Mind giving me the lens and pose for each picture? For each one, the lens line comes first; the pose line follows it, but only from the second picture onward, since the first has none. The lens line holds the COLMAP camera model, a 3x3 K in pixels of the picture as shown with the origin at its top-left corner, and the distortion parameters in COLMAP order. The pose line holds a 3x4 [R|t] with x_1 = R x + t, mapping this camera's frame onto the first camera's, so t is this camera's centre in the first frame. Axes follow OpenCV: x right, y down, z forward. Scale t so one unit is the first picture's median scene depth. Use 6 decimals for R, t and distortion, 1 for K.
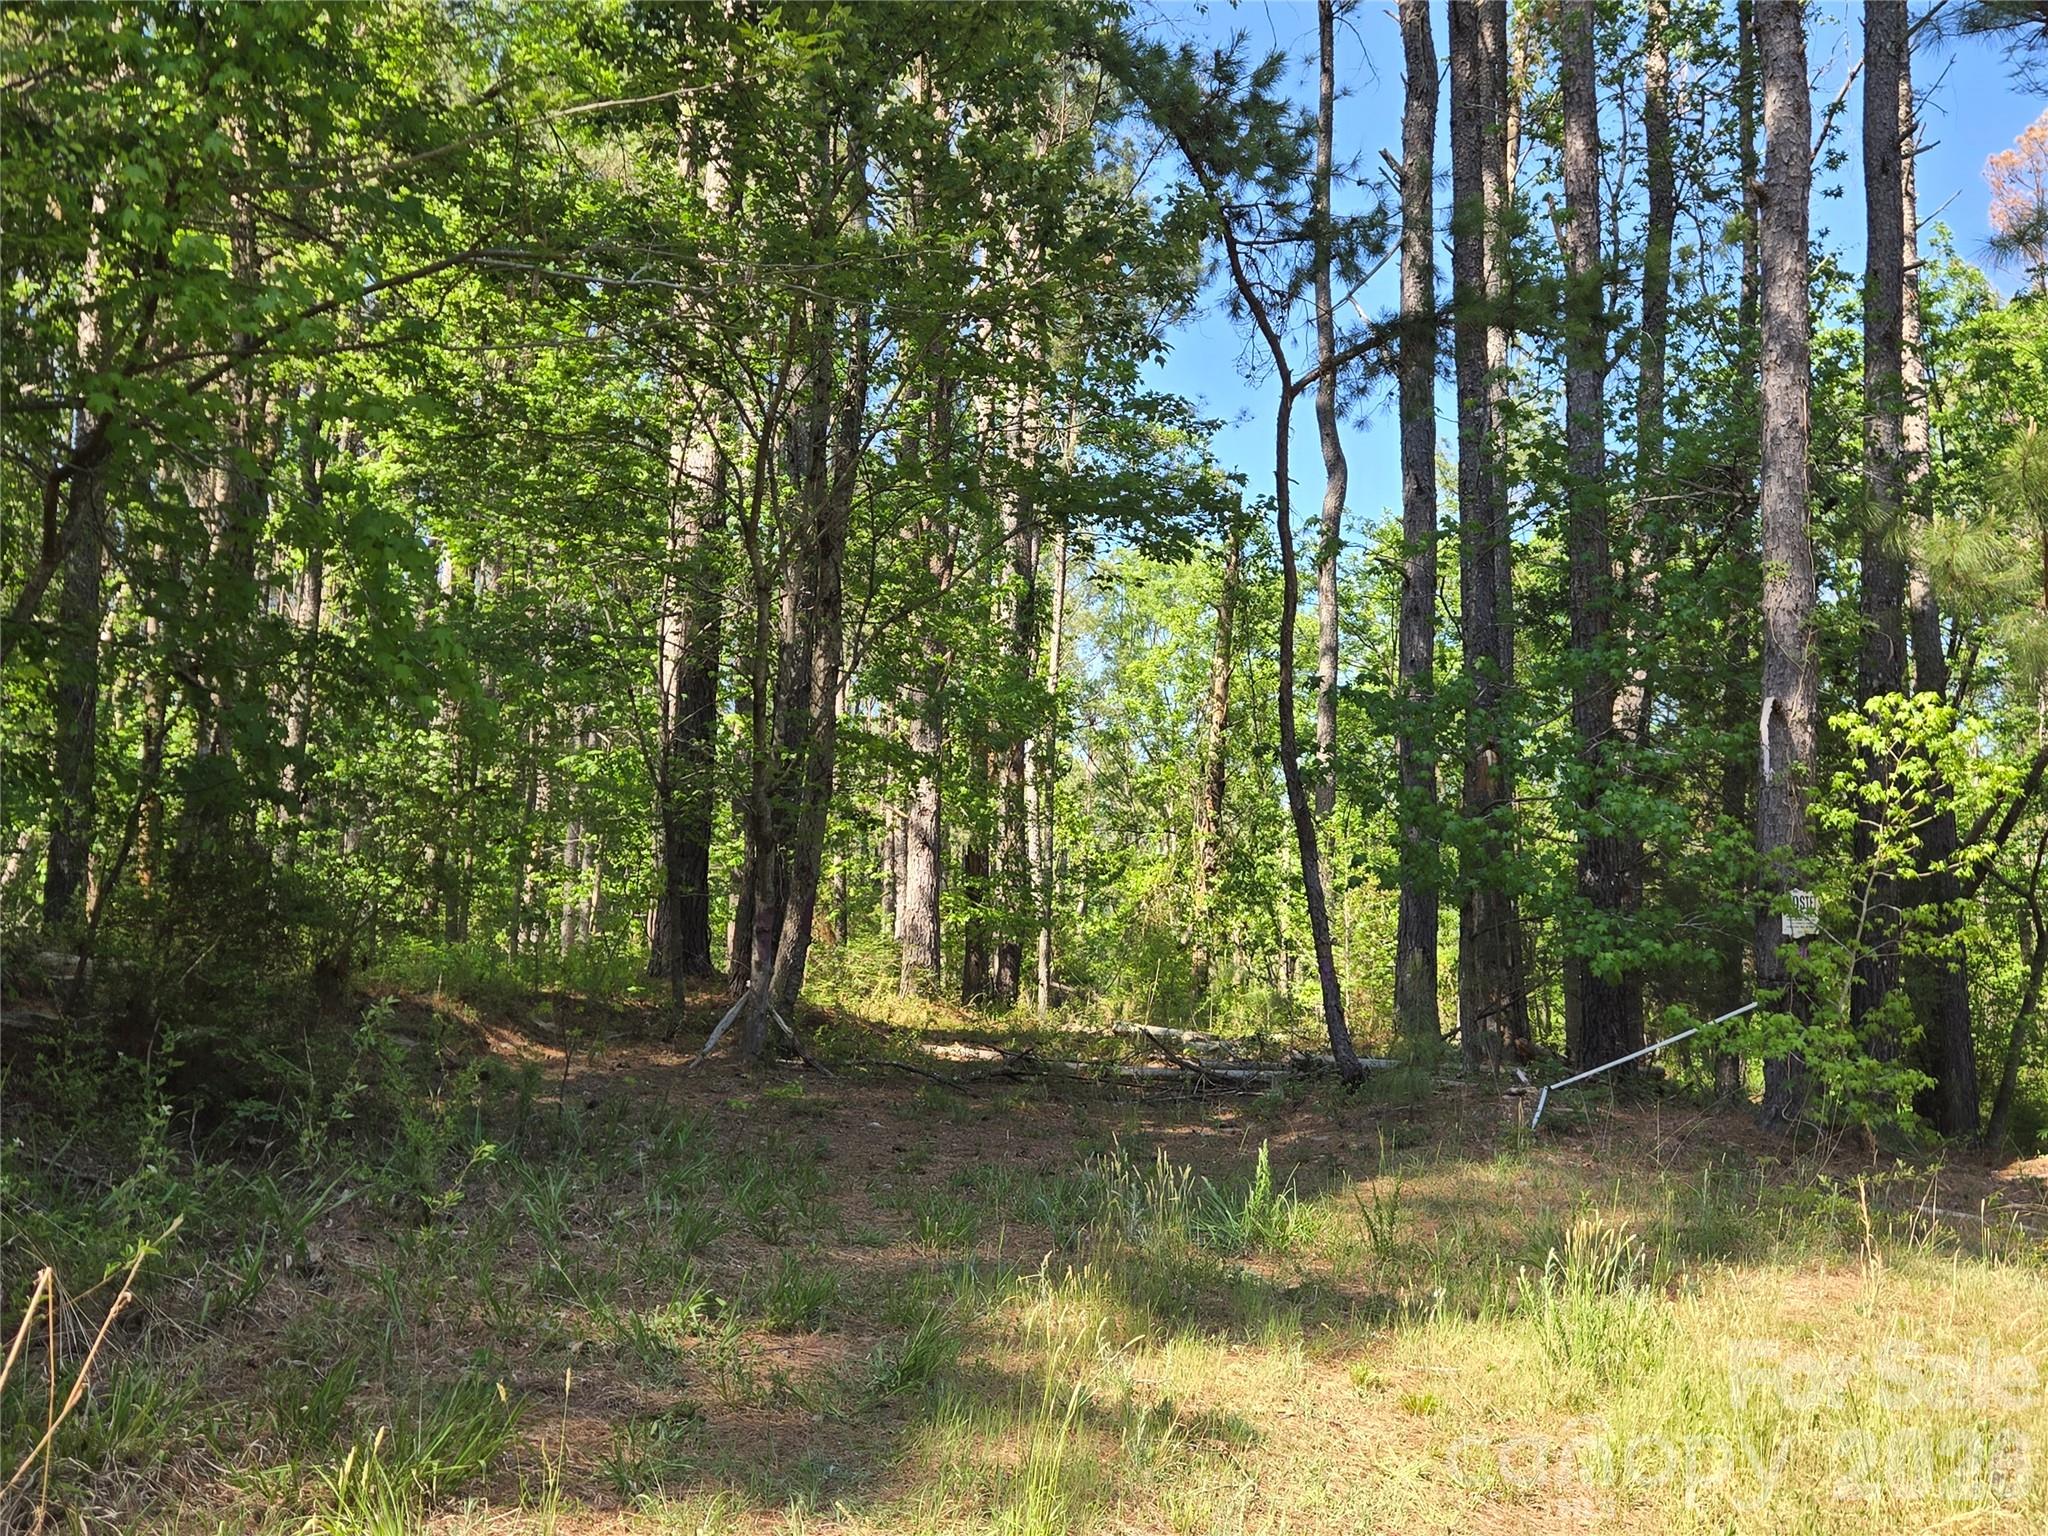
lens RADIAL K [[1763.9, 0, 1024.0], [0, 1763.9, 768.0], [0, 0, 1]] dist [0.000087, 0.003545]
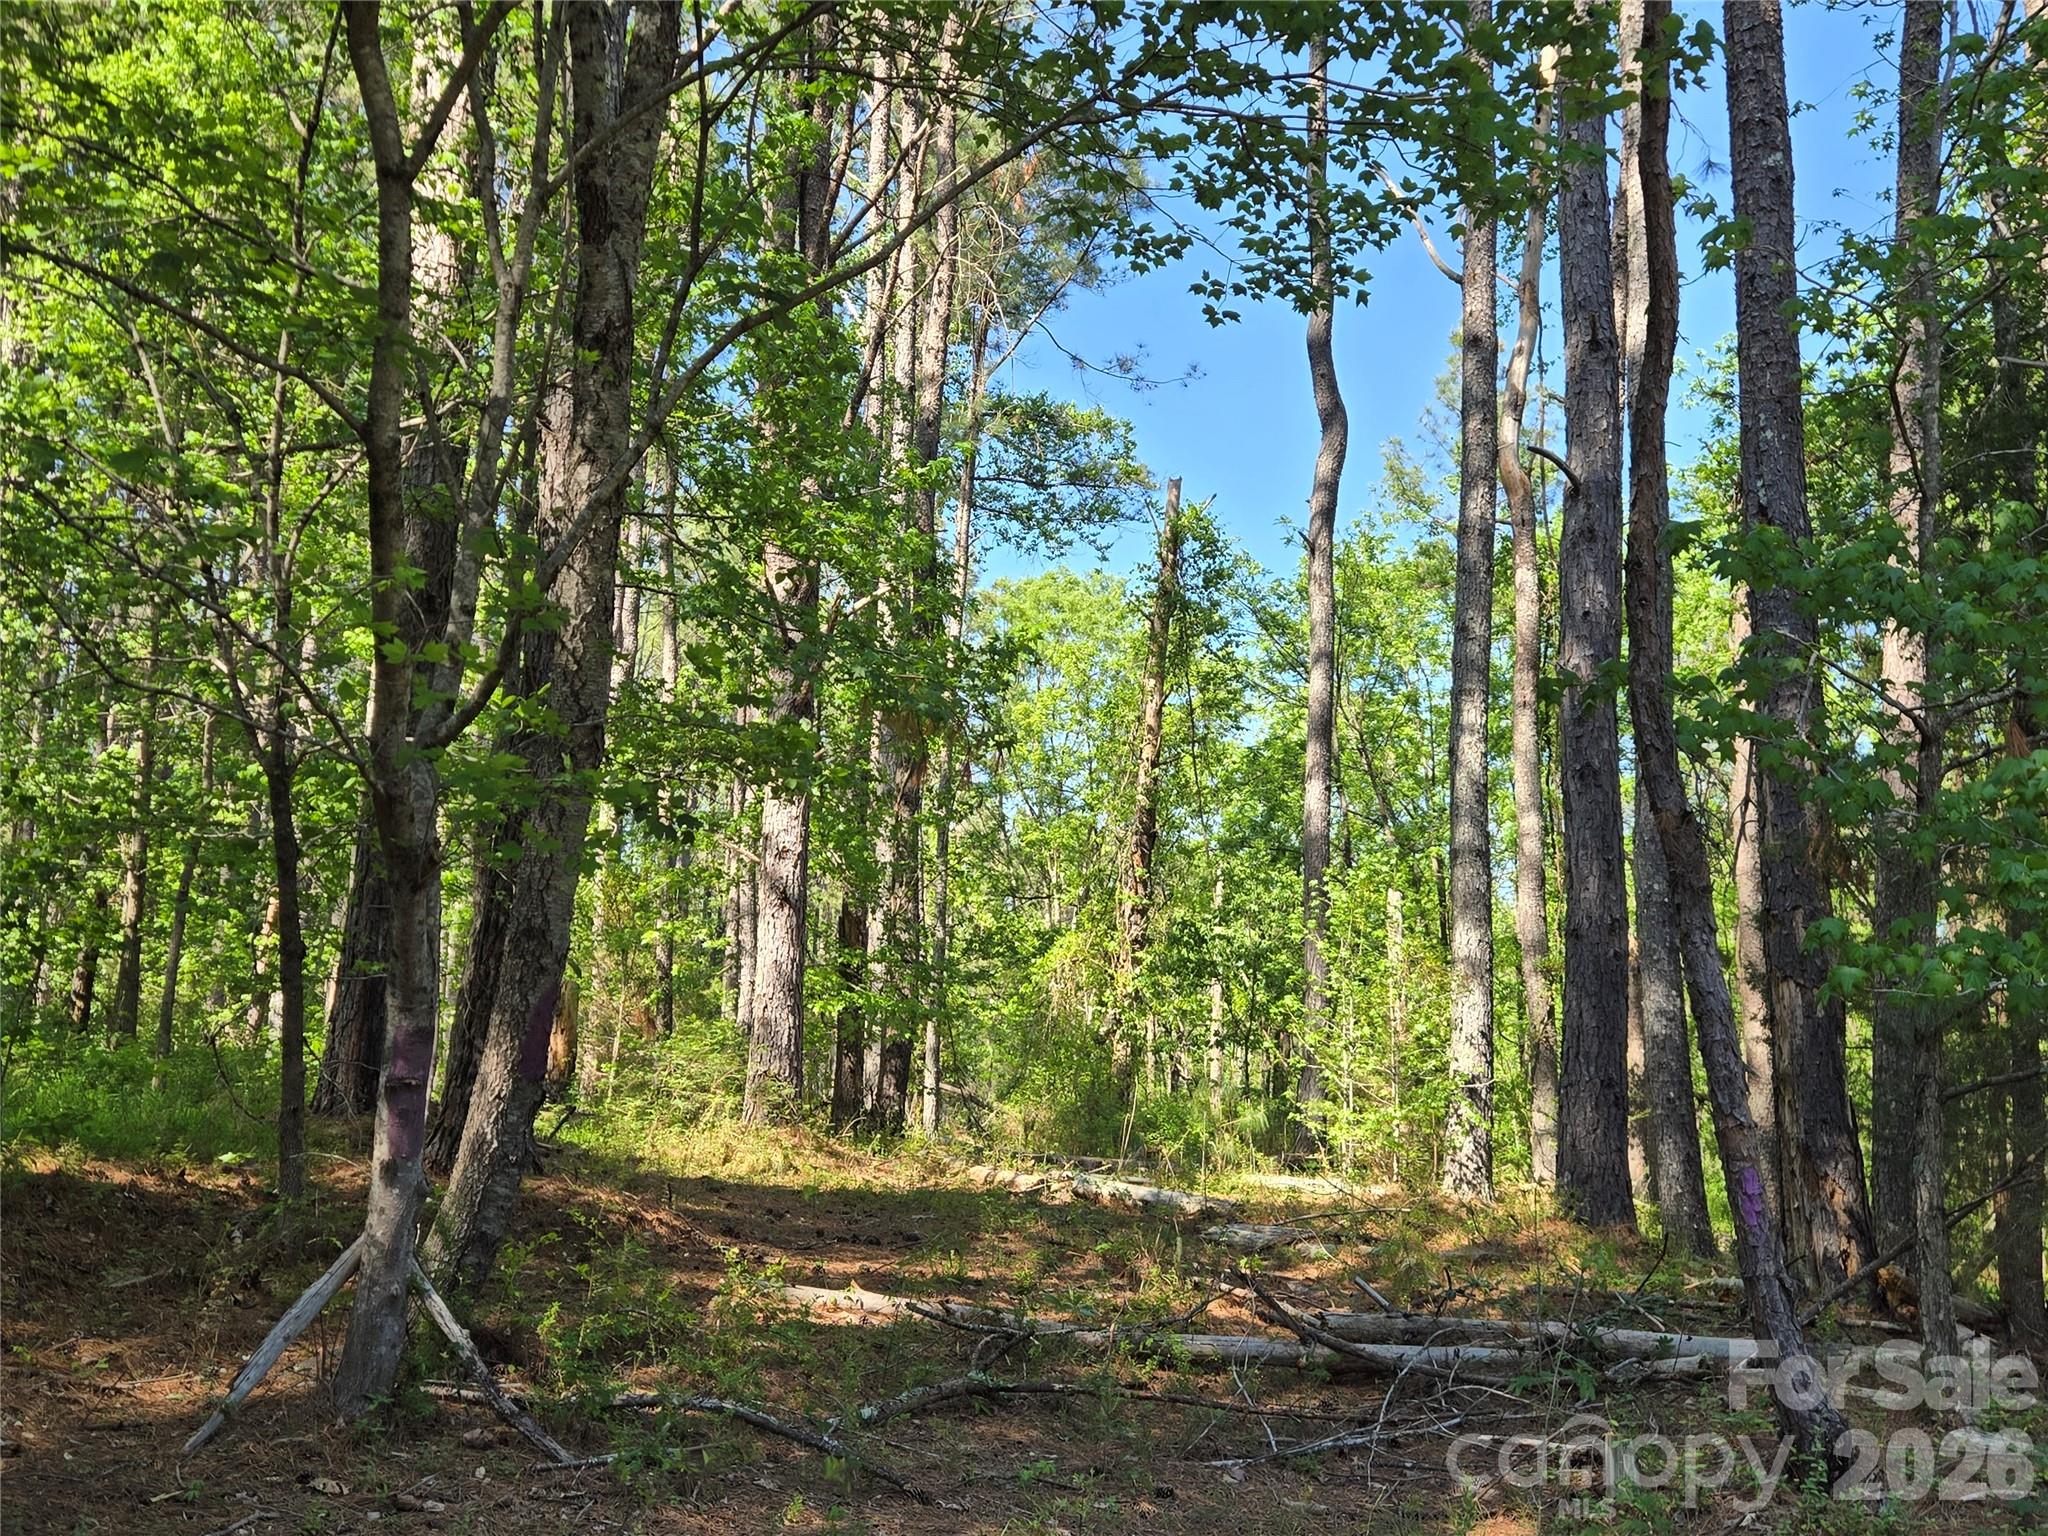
lens RADIAL K [[1763.9, 0, 1024.0], [0, 1763.9, 768.0], [0, 0, 1]] dist [0.000087, 0.003545]
pose [[0.996208, 0.021266, 0.084369, -0.018820], [-0.017928, 0.999034, -0.040118, 0.014849], [-0.085140, 0.038453, 0.995627, 0.258473]]
